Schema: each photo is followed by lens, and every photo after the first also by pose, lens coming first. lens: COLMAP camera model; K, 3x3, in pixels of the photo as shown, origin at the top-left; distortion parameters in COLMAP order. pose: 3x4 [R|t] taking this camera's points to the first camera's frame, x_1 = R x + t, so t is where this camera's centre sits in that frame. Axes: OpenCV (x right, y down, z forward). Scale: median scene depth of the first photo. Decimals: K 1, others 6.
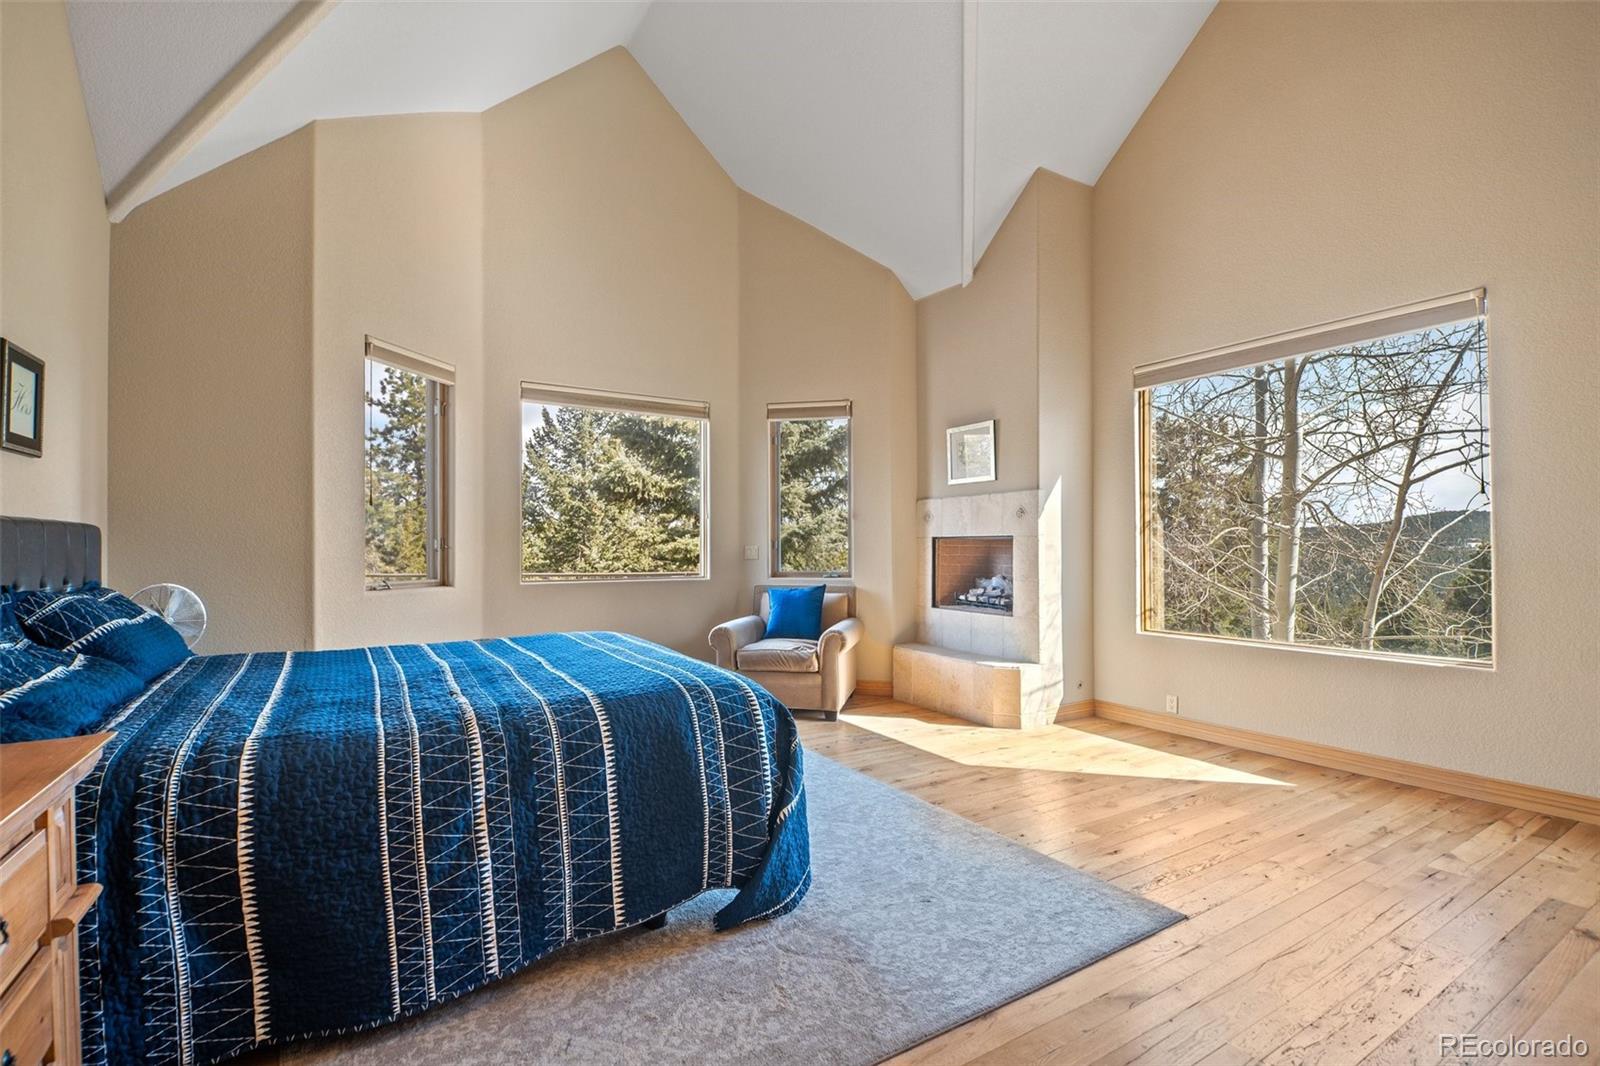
lens RADIAL K [[695.8, 0, 800.0], [0, 695.8, 533.0], [0, 0, 1]] dist [0.000623, -0.016829]
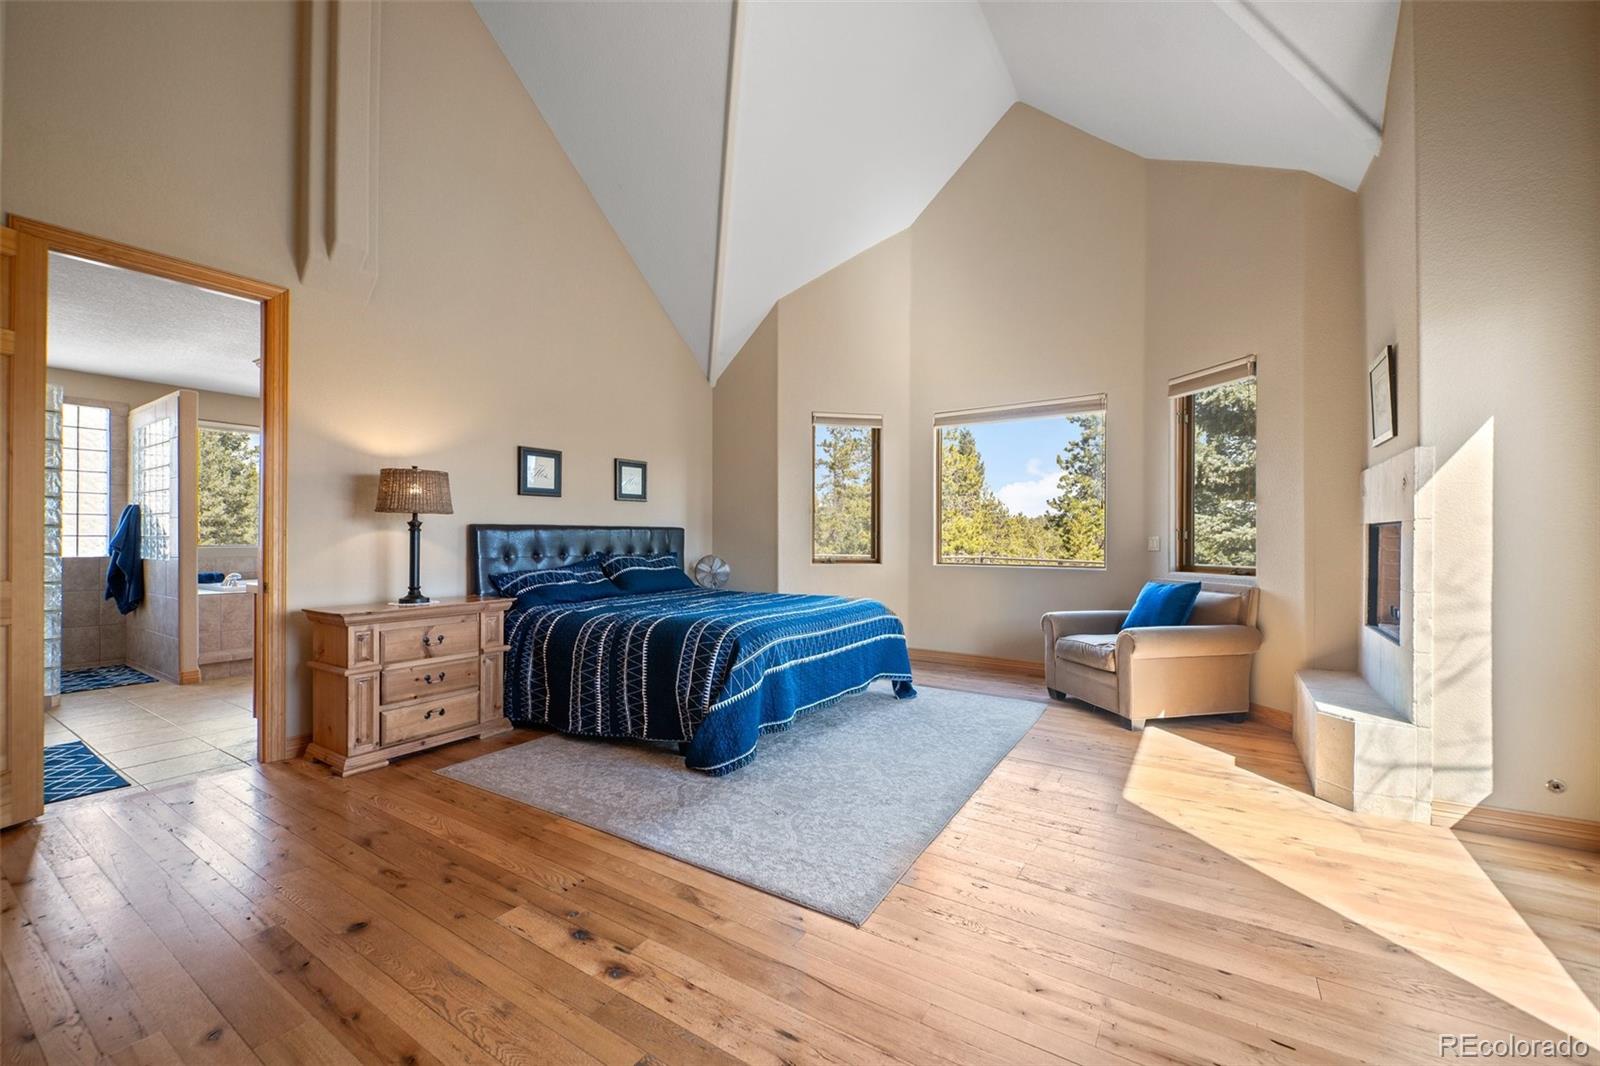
lens RADIAL K [[642.3, 0, 800.2], [0, 642.3, 509.9], [0, 0, 1]] dist [0.017888, -0.012943]
pose [[0.438254, -0.040913, -0.897920, 0.655324], [0.020056, 0.999160, -0.035737, 0.005688], [0.898628, -0.002347, 0.438706, 0.258980]]
